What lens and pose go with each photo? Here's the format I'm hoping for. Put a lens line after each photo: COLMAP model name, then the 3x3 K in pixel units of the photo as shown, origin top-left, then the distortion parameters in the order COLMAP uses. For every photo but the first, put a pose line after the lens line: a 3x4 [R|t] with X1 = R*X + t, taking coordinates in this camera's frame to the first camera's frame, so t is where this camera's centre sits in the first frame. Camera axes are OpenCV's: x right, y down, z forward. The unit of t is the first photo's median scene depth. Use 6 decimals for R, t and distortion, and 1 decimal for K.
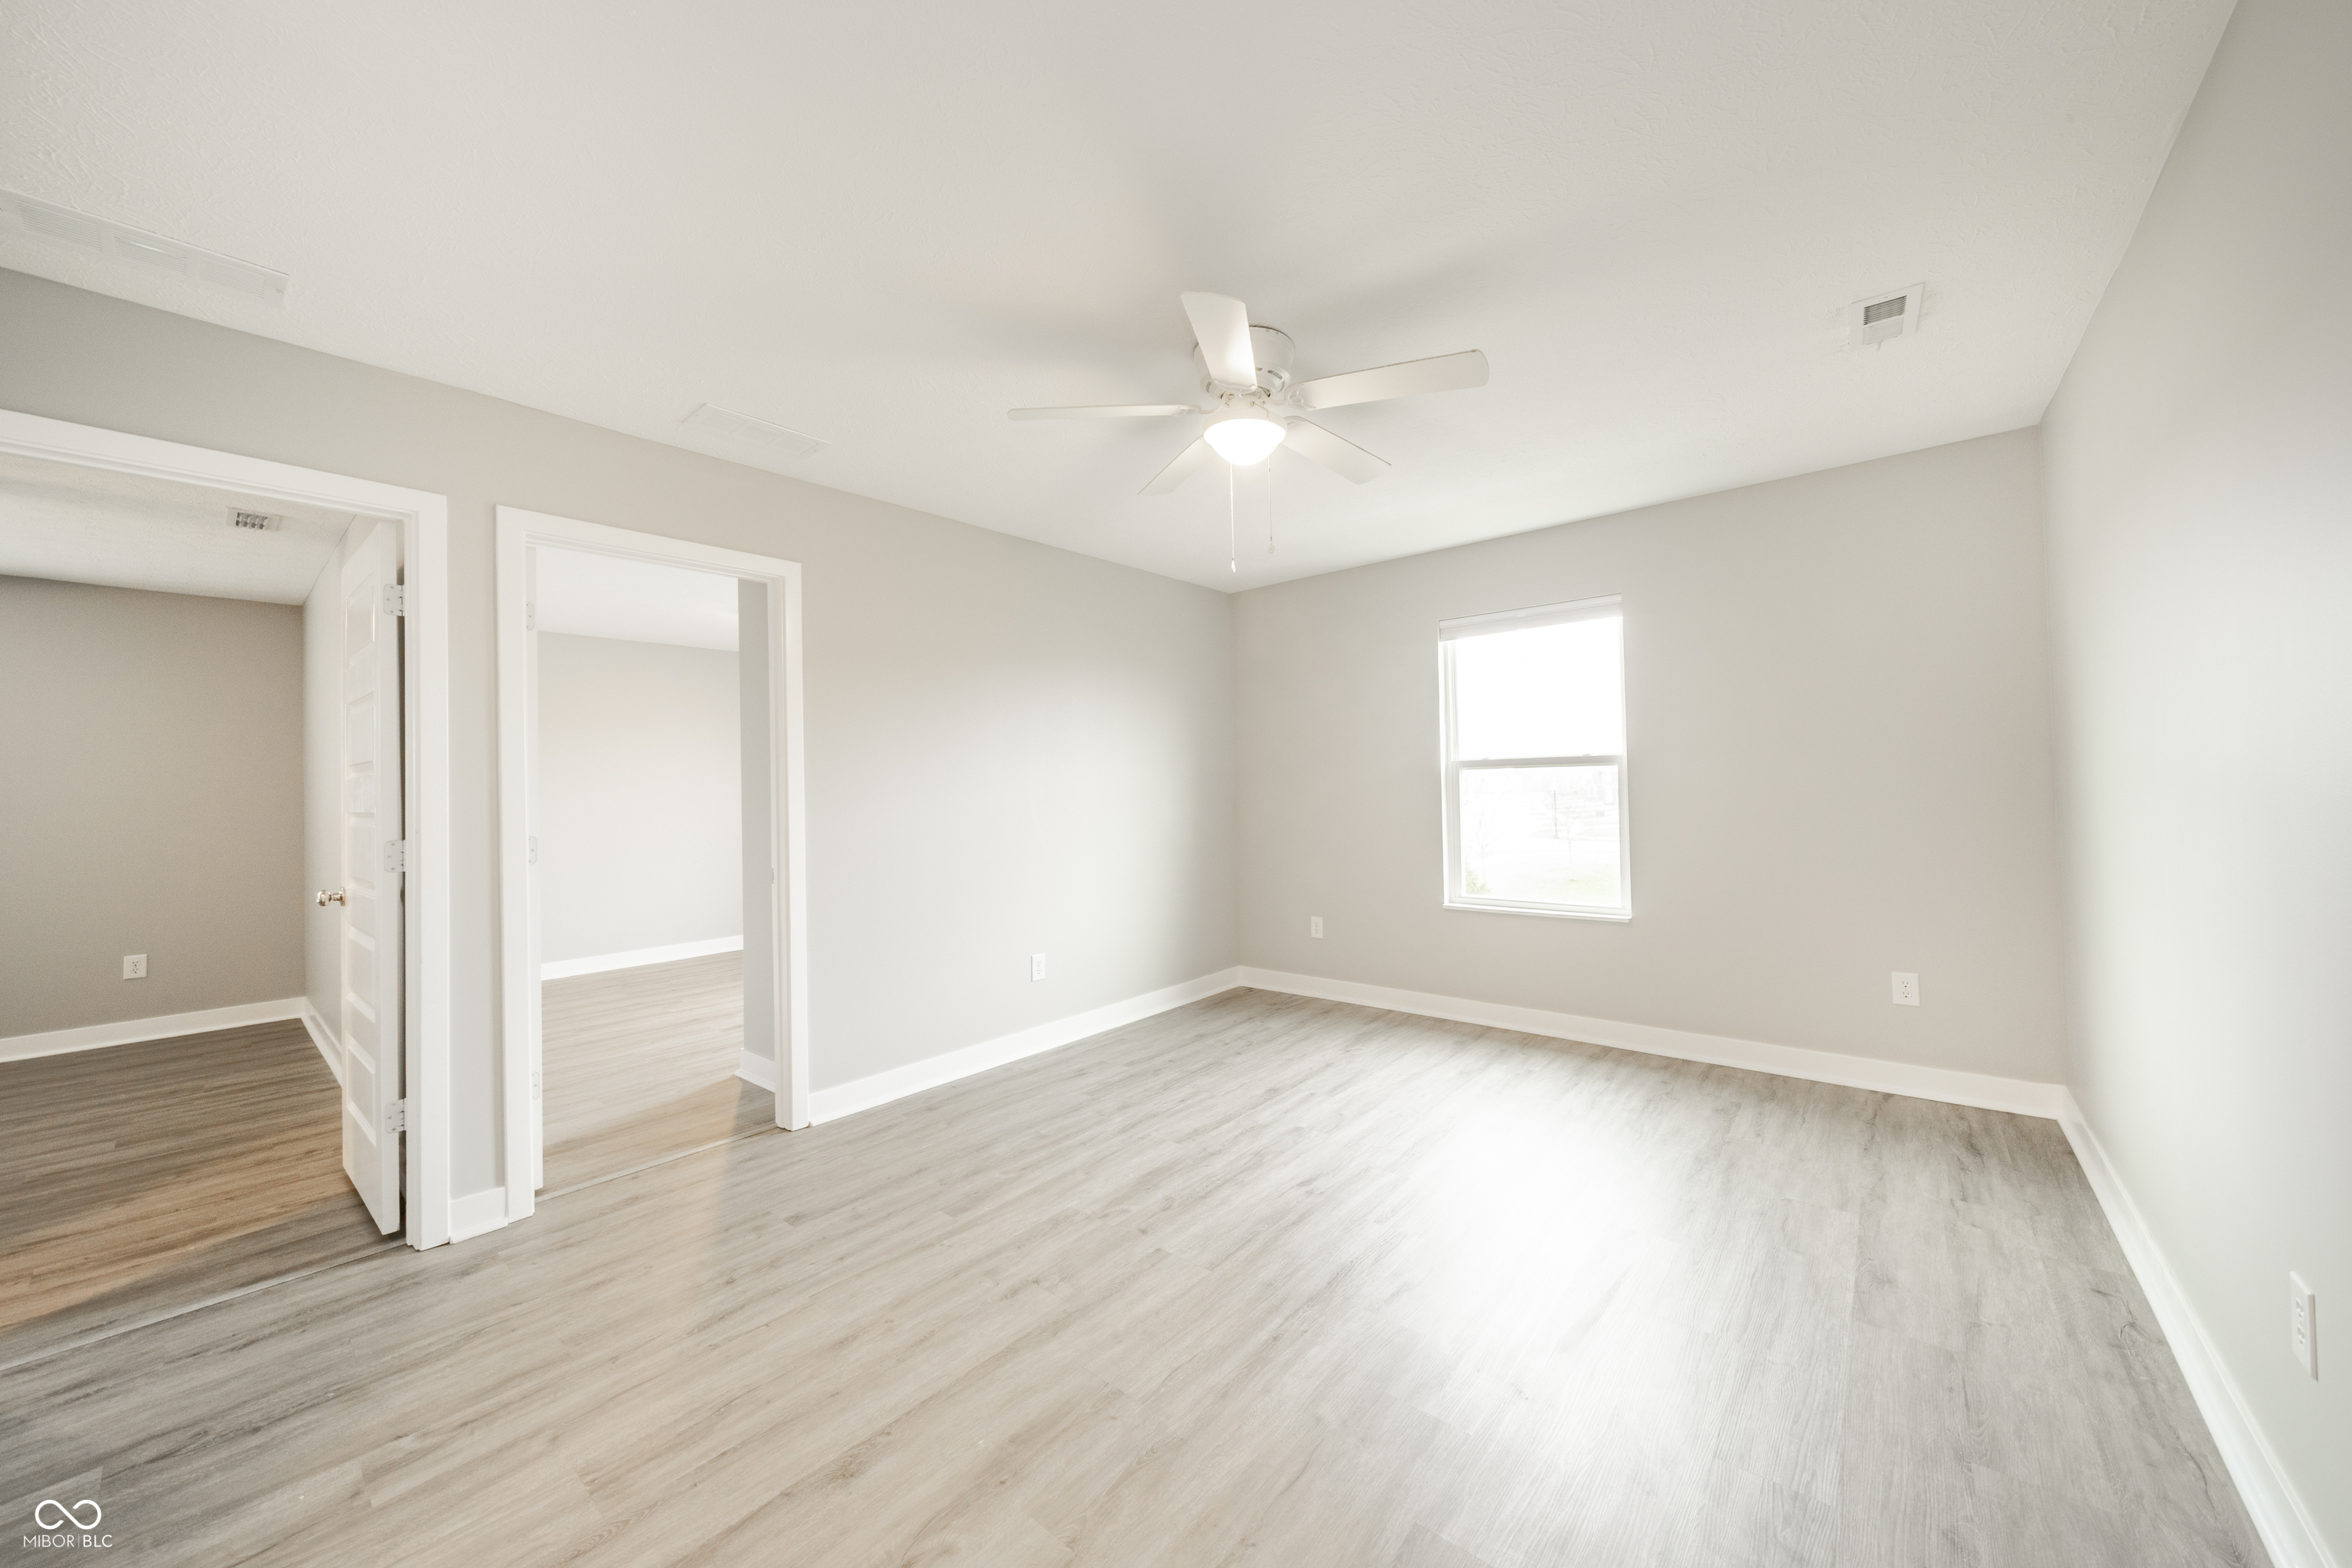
lens RADIAL K [[833.8, 0, 1186.5], [0, 833.8, 784.2], [0, 0, 1]] dist [0.002006, -0.000297]
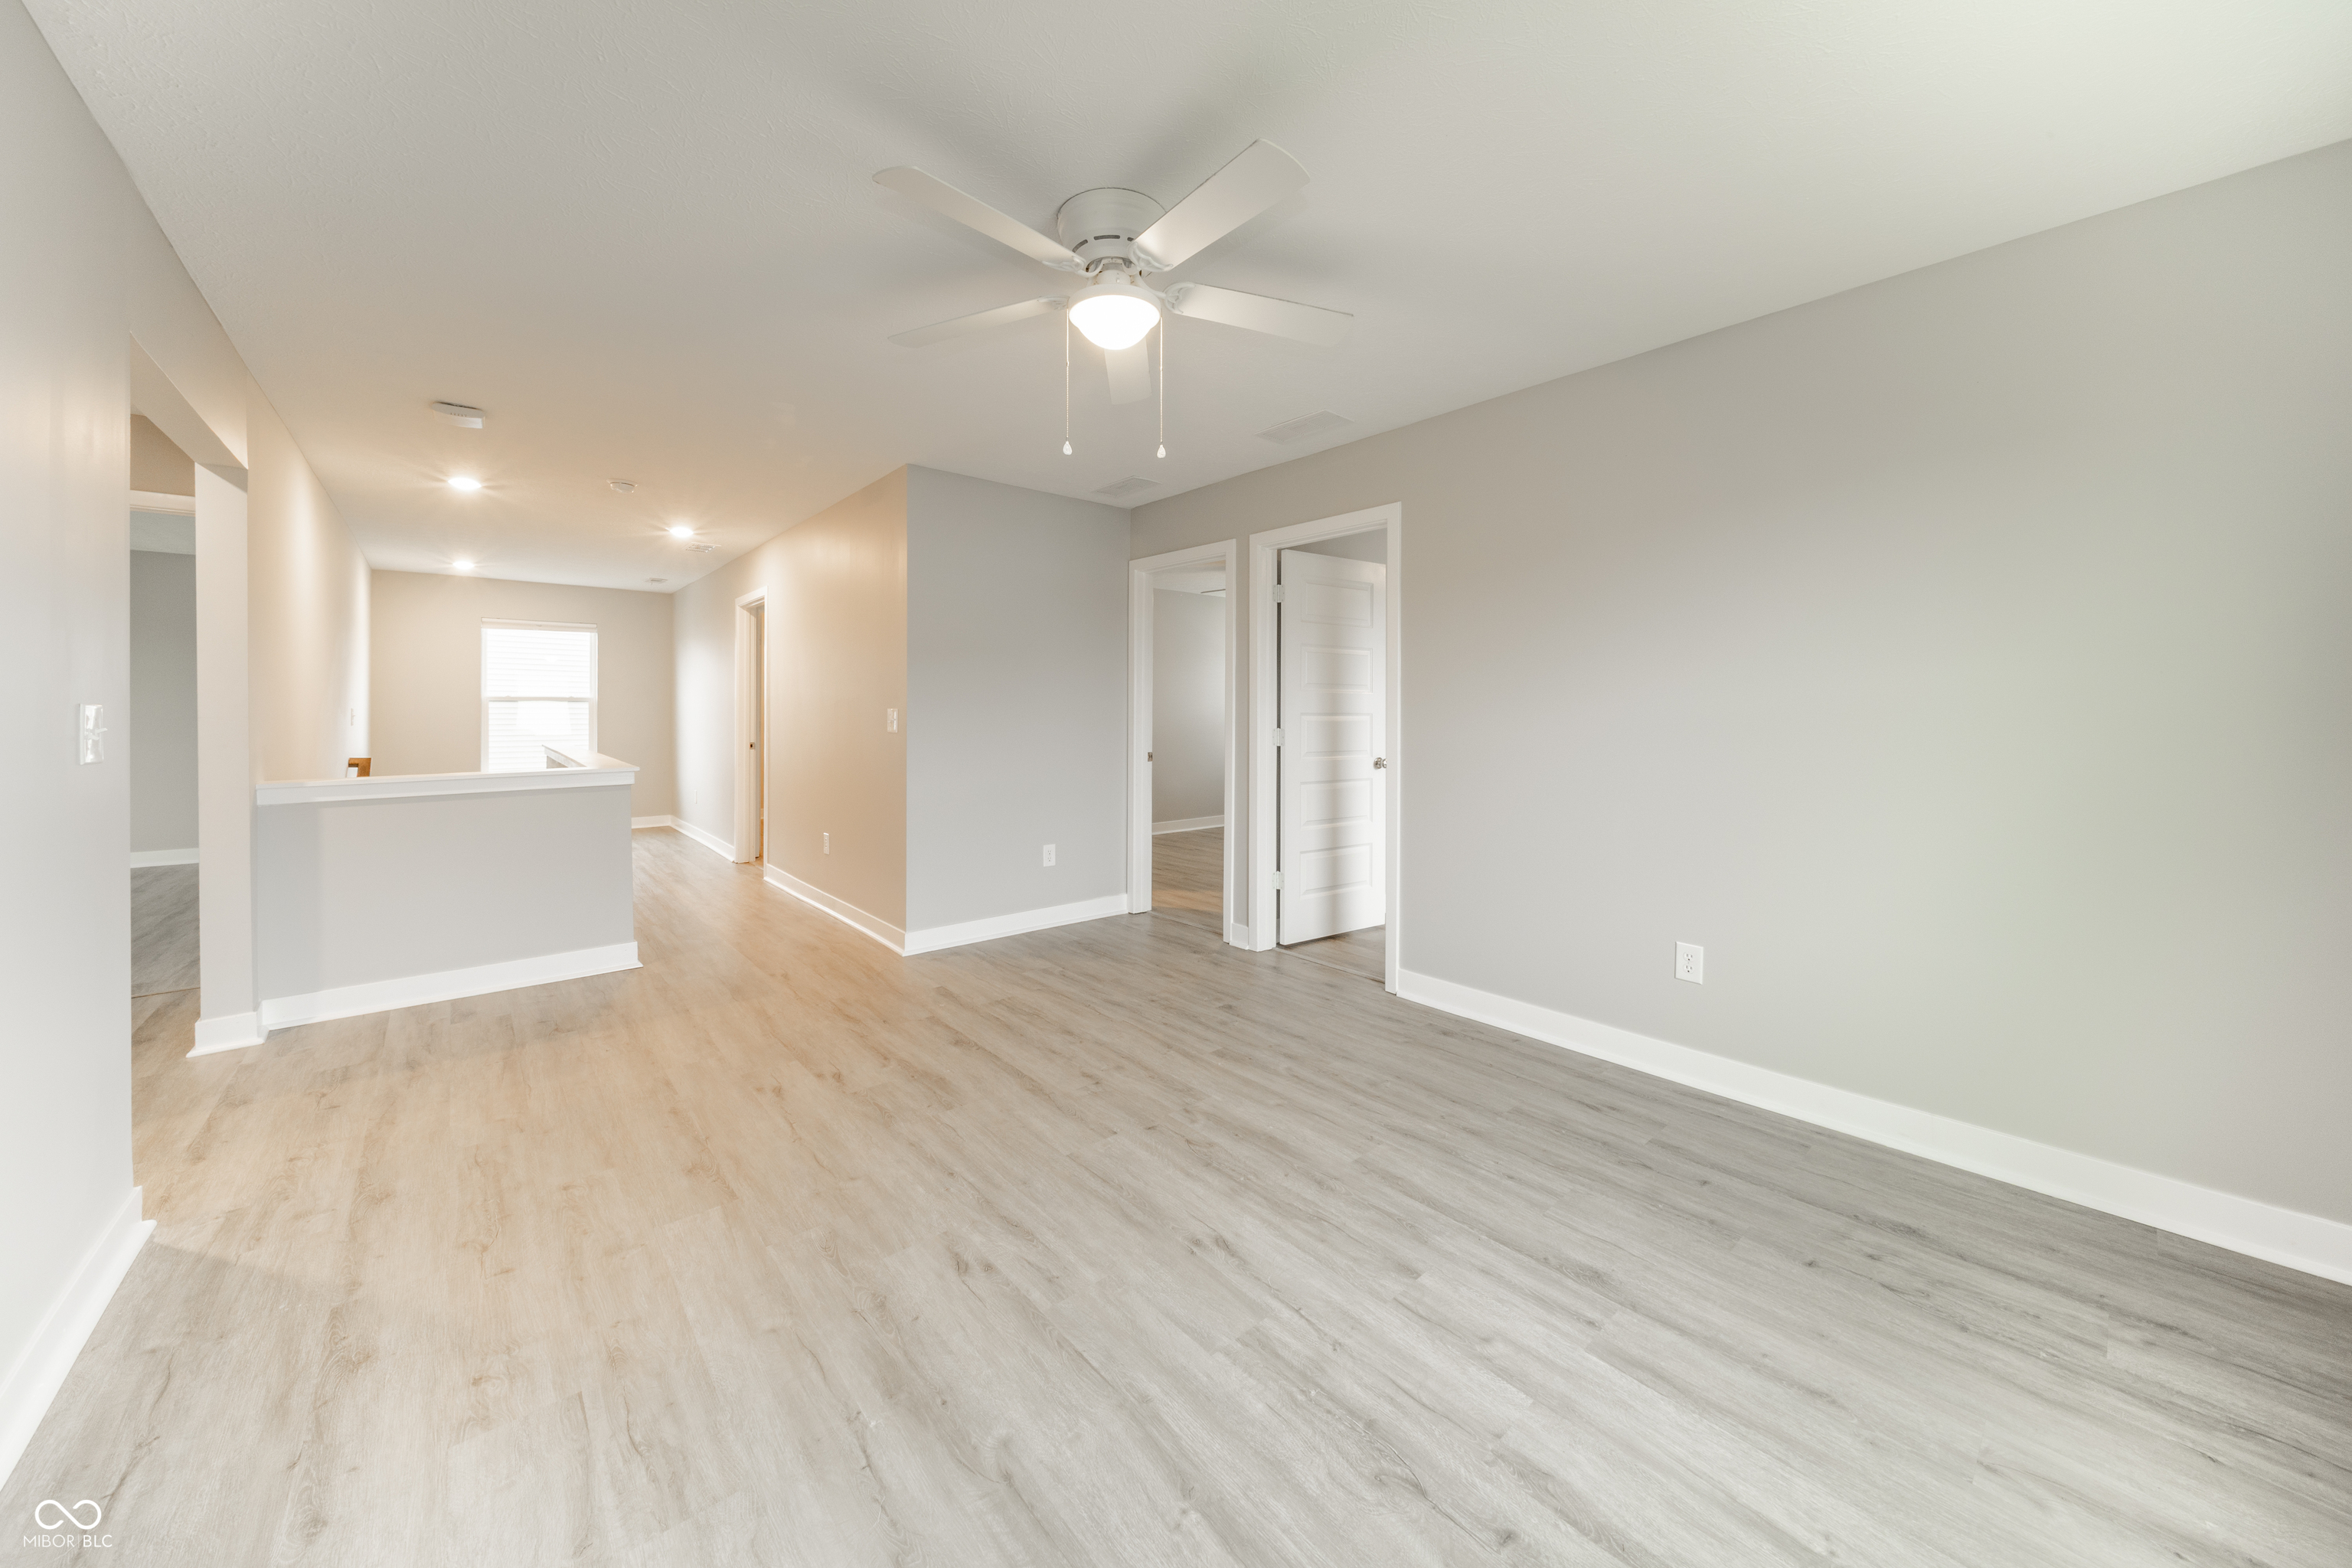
lens RADIAL K [[833.8, 0, 1209.6], [0, 833.8, 702.4], [0, 0, 1]] dist [0.002006, -0.000297]
pose [[-0.132918, 0.014648, -0.991019, 0.868598], [0.007963, 0.999874, 0.013711, -0.015622], [0.991095, -0.006069, -0.133018, 1.080361]]
